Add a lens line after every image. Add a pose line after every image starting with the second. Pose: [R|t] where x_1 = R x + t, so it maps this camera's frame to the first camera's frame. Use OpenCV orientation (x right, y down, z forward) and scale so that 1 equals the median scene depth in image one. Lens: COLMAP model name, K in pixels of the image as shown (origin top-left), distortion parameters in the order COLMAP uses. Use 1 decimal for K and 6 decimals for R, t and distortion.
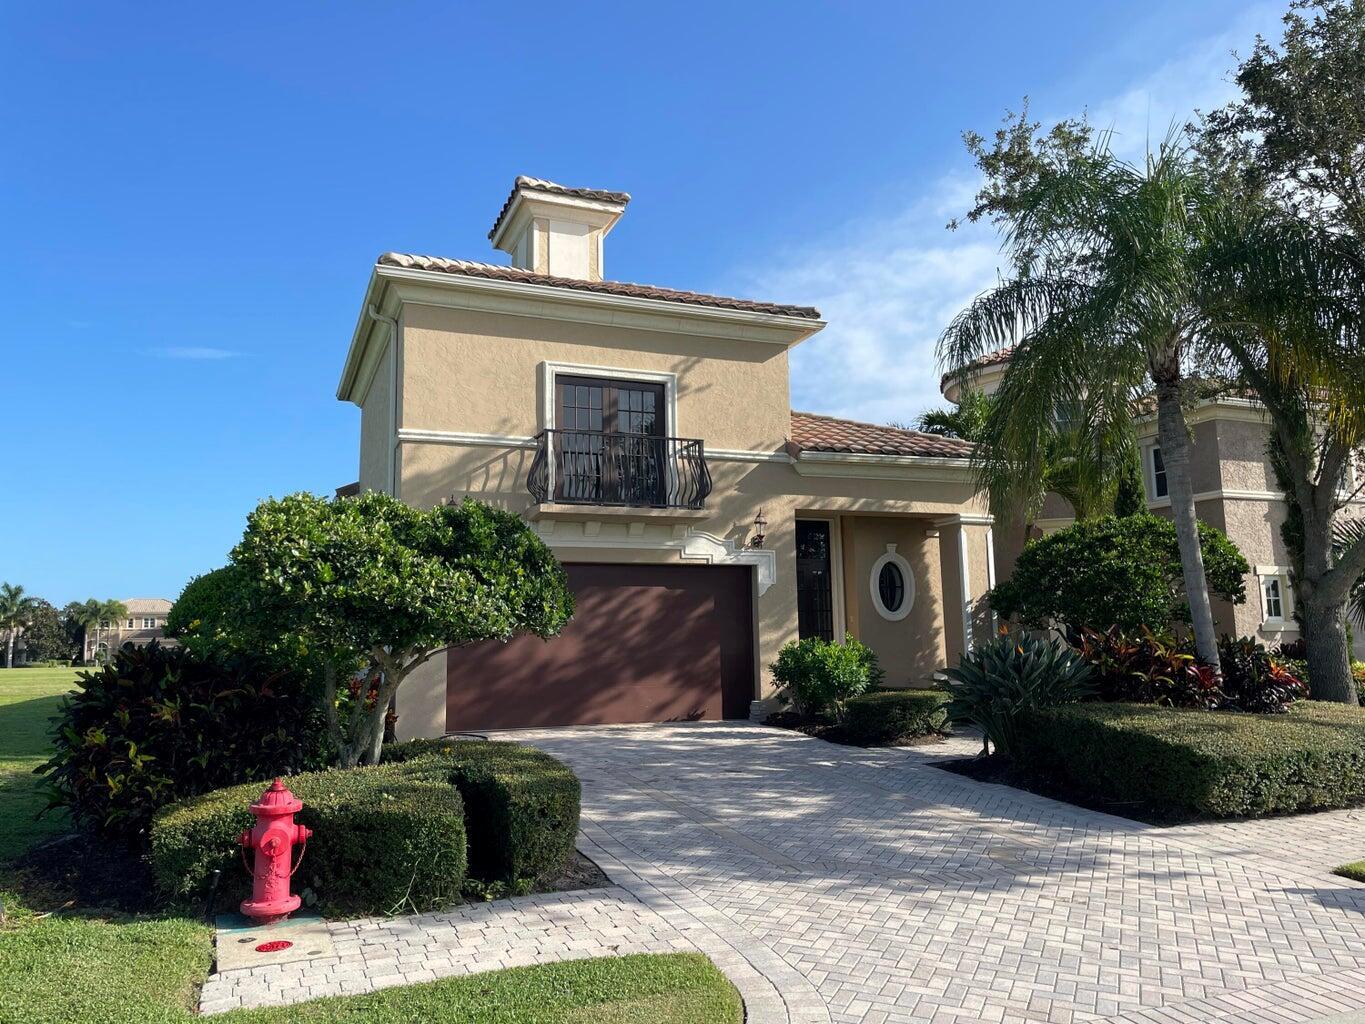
lens RADIAL K [[1025.7, 0, 692.2], [0, 1025.7, 494.8], [0, 0, 1]] dist [0.092347, -0.119765]
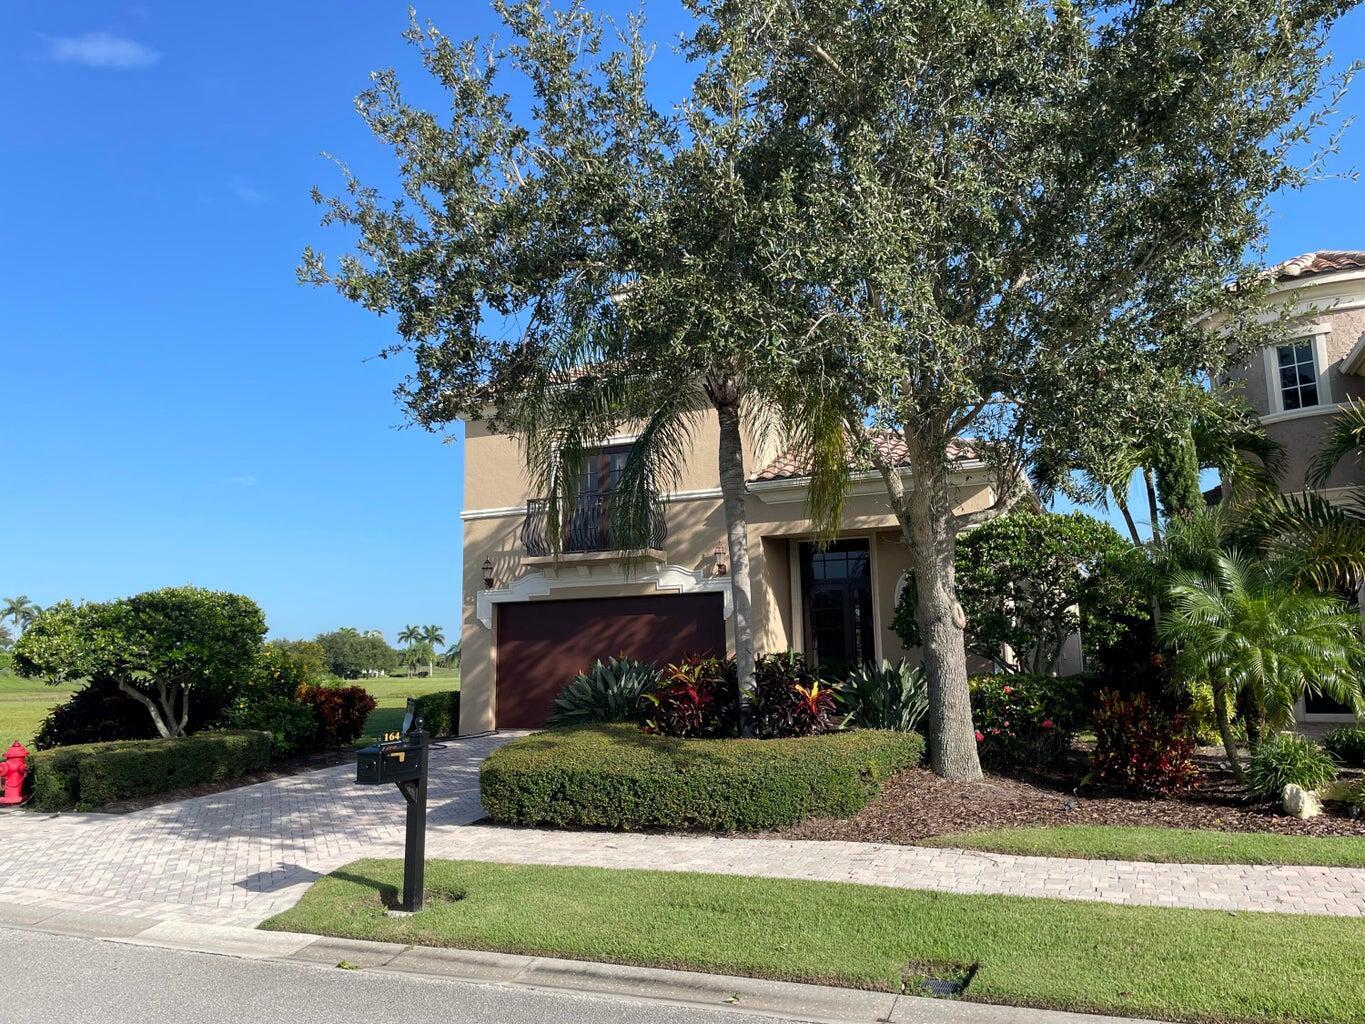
lens RADIAL K [[1025.7, 0, 692.2], [0, 1025.7, 494.8], [0, 0, 1]] dist [0.092347, -0.119765]
pose [[0.708035, -0.113632, -0.696975, 0.855417], [0.112447, 0.992518, -0.047584, 0.014845], [0.697167, -0.044682, 0.715515, 0.192914]]
